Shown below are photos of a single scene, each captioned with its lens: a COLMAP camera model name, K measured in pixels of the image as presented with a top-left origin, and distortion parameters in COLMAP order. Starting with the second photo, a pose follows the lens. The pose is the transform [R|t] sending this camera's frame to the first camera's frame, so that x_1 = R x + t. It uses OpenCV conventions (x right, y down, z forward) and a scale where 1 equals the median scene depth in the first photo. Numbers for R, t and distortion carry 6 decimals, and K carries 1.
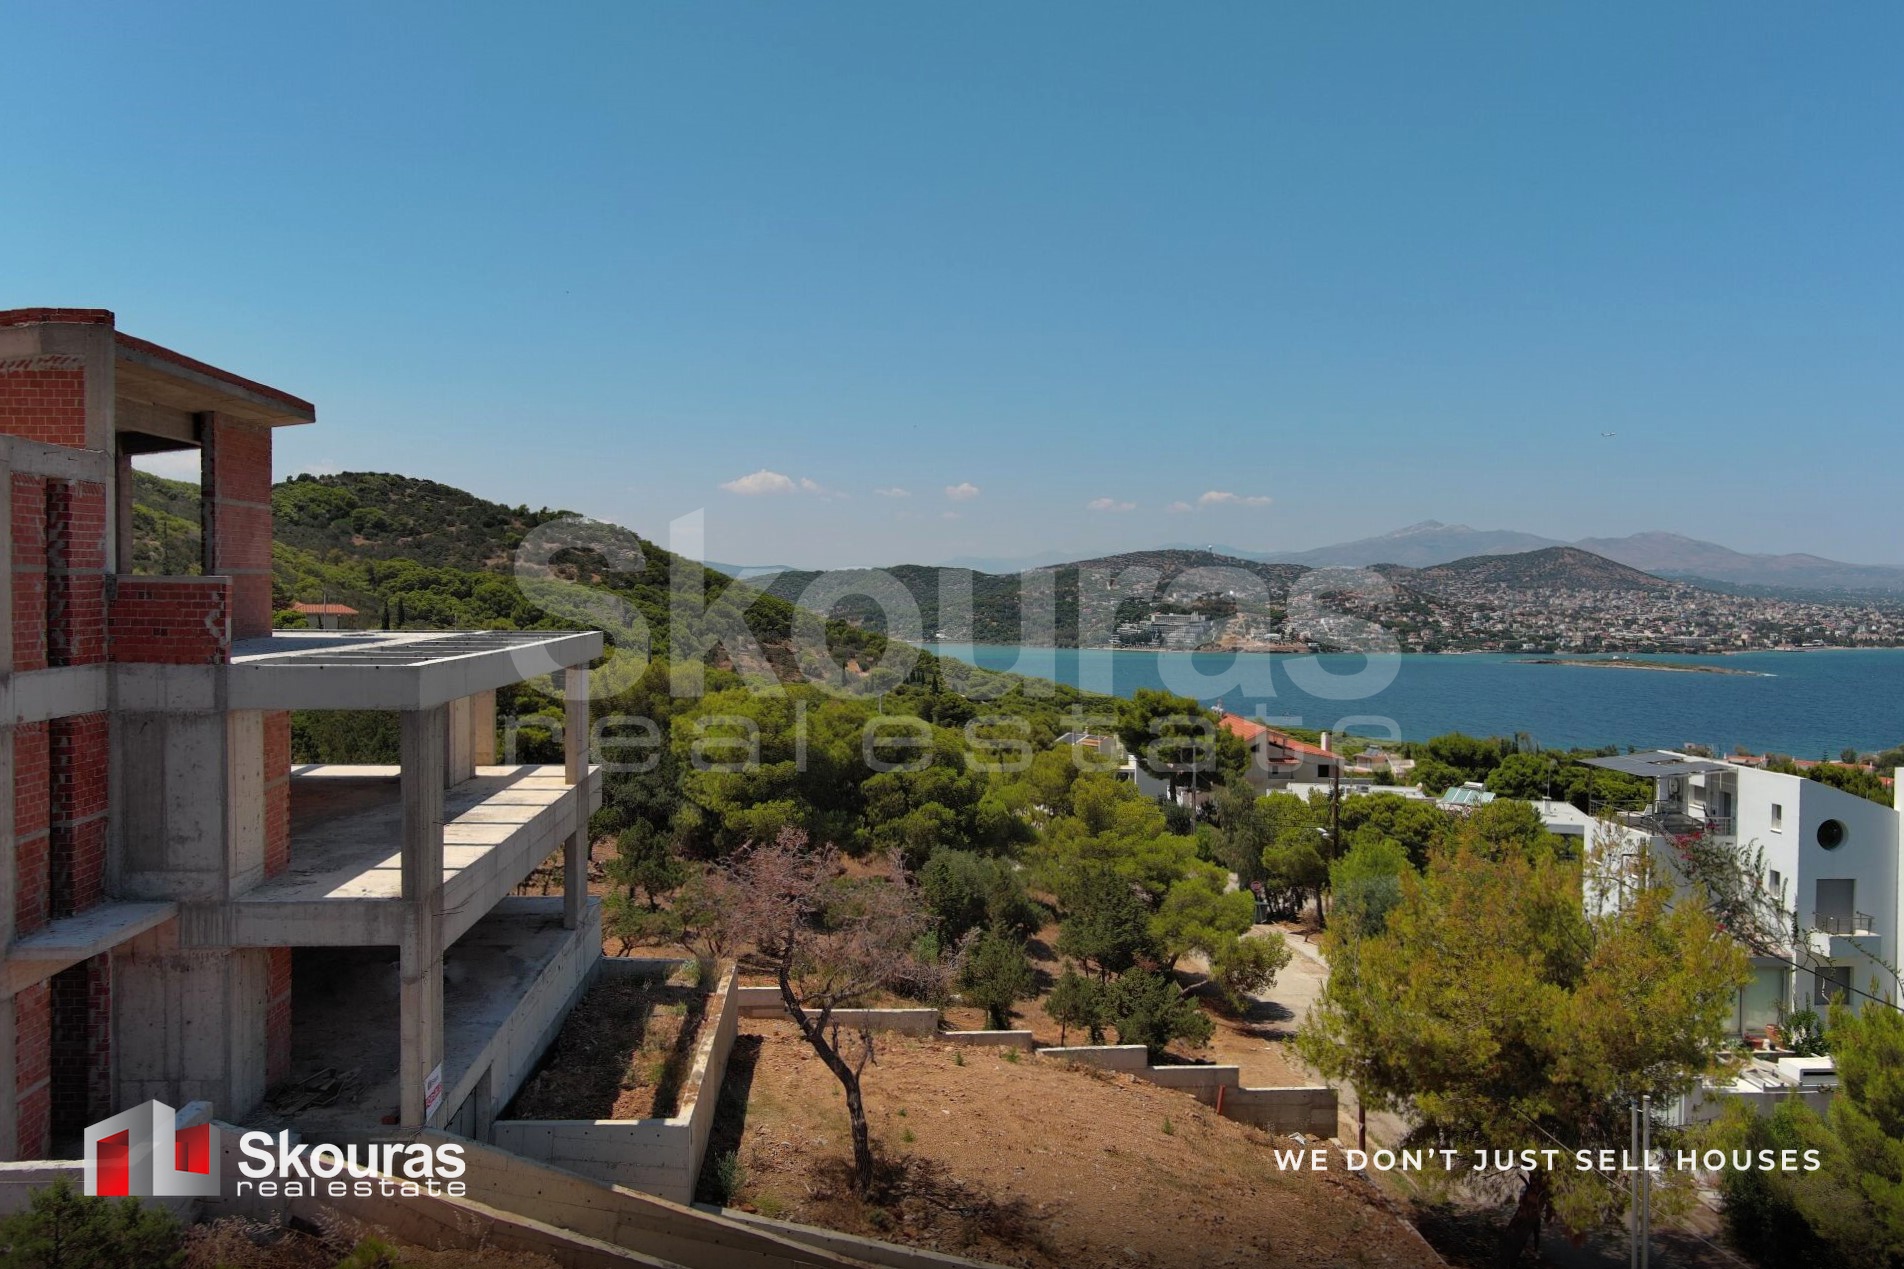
lens RADIAL K [[1474.4, 0, 942.7], [0, 1474.4, 635.9], [0, 0, 1]] dist [0.028025, -0.044444]
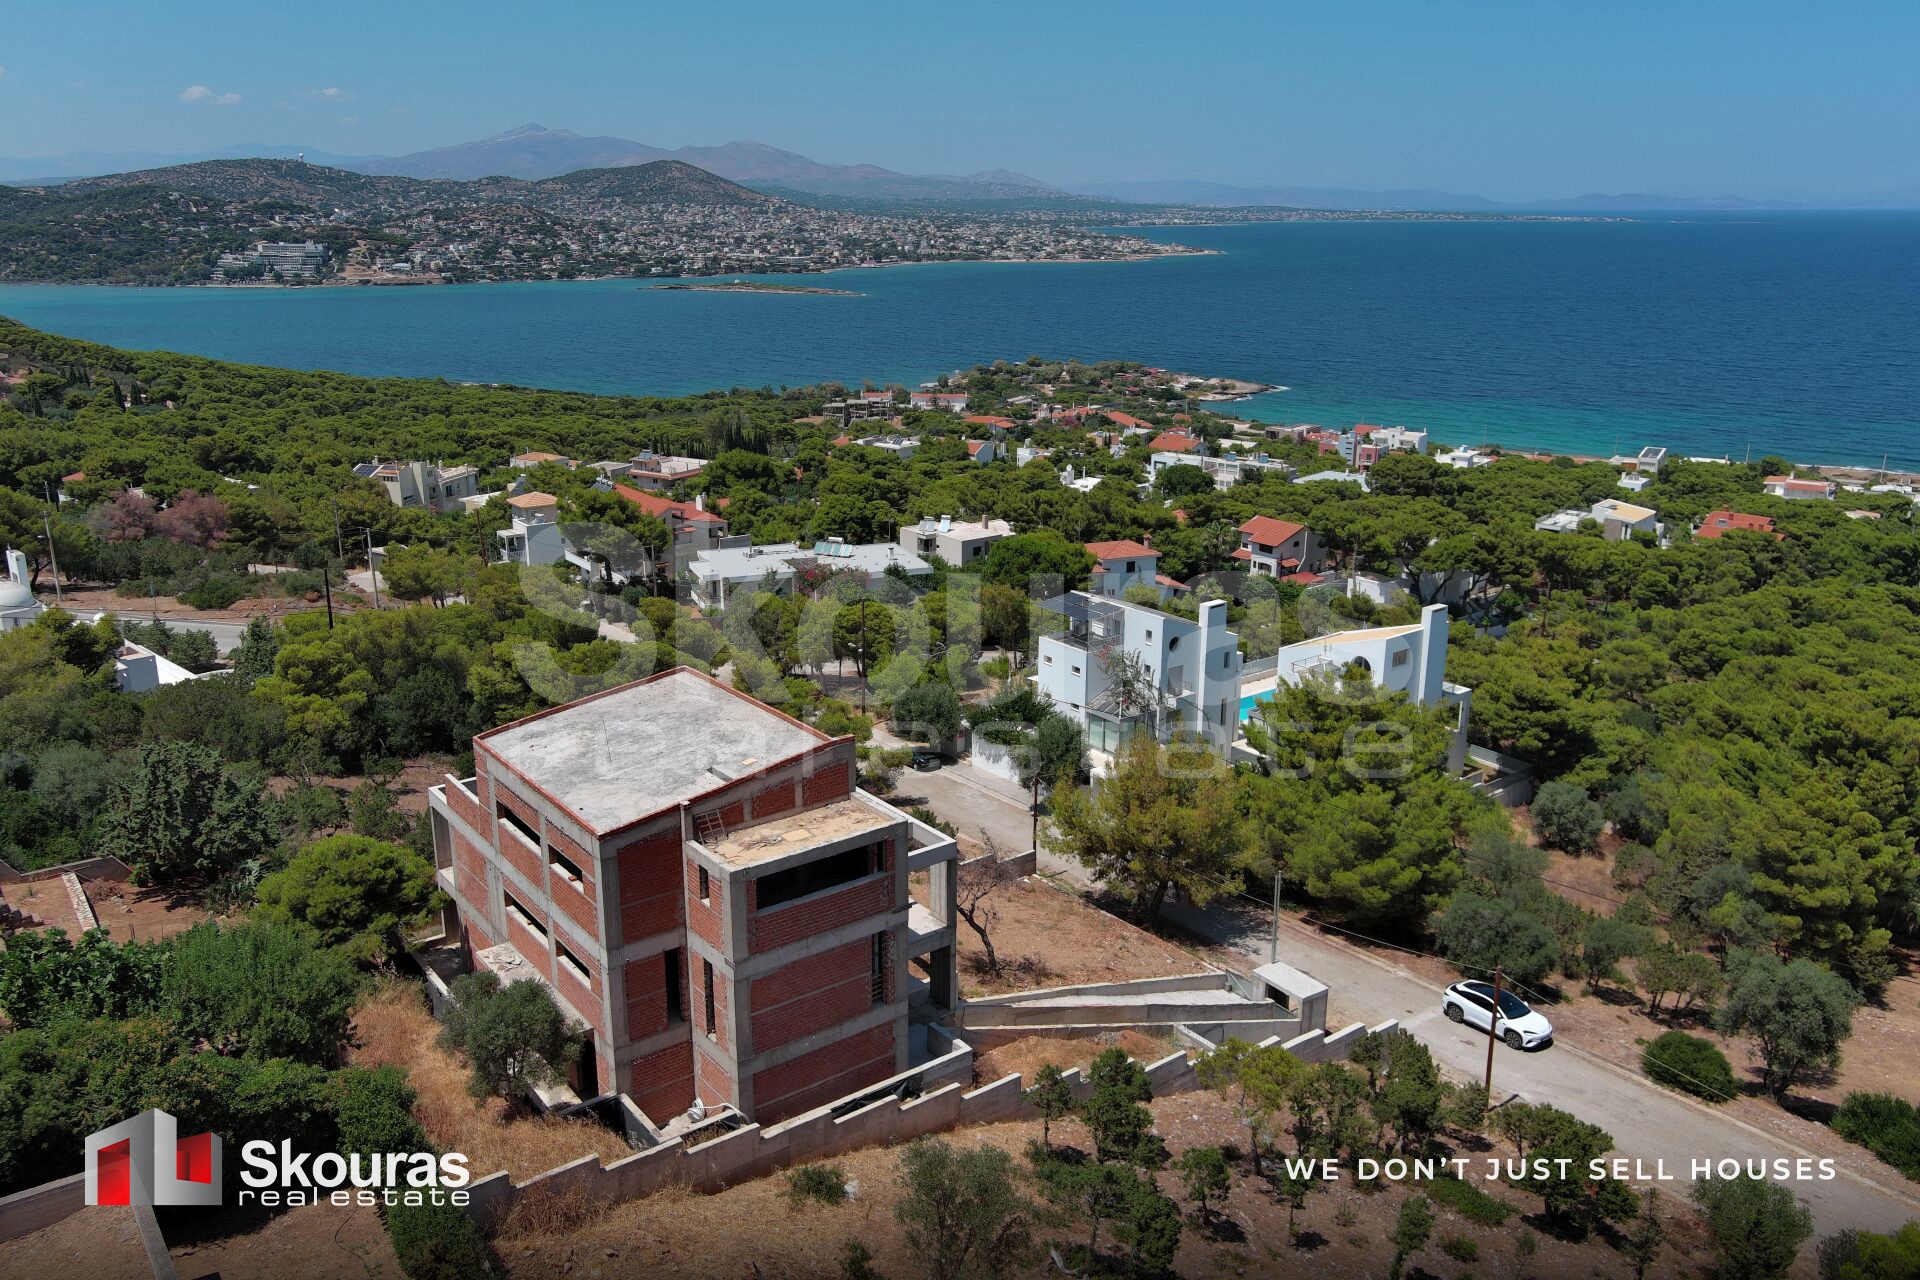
lens RADIAL K [[1470.3, 0, 950.2], [0, 1470.3, 642.9], [0, 0, 1]] dist [0.031059, -0.055499]
pose [[0.837549, -0.161834, 0.521843, -0.716321], [0.022141, 0.964394, 0.263542, -0.427634], [-0.545913, -0.209175, 0.811311, -0.420697]]
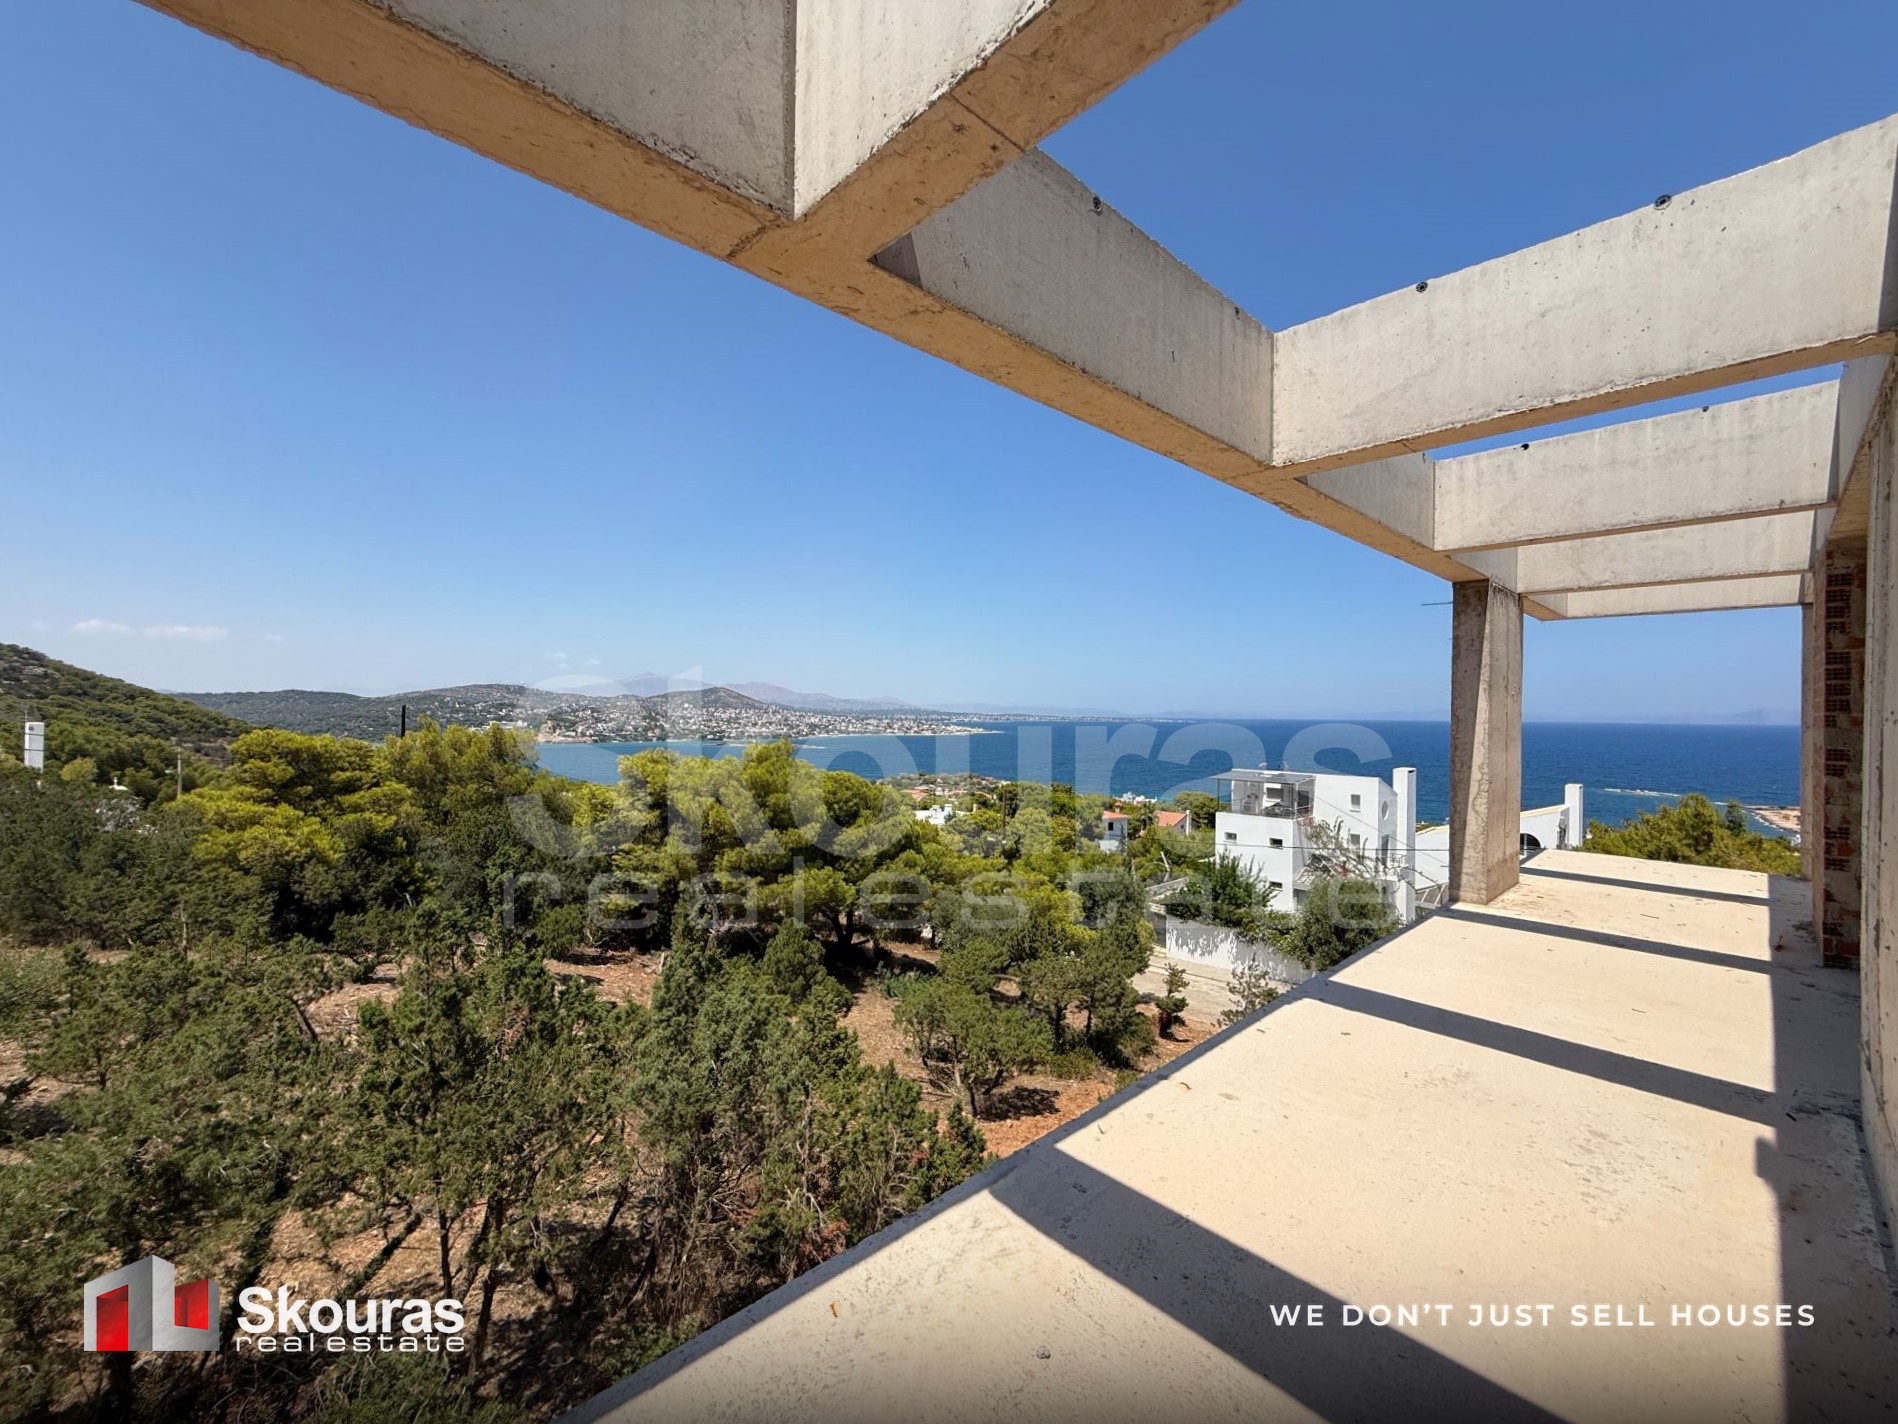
lens RADIAL K [[764.4, 0, 941.5], [0, 764.4, 711.4], [0, 0, 1]] dist [0.001377, -0.000371]
pose [[0.775423, 0.001530, 0.631440, -0.424833], [0.016071, 0.999625, -0.022157, 0.035589], [-0.631237, 0.027329, 0.775108, 0.736730]]
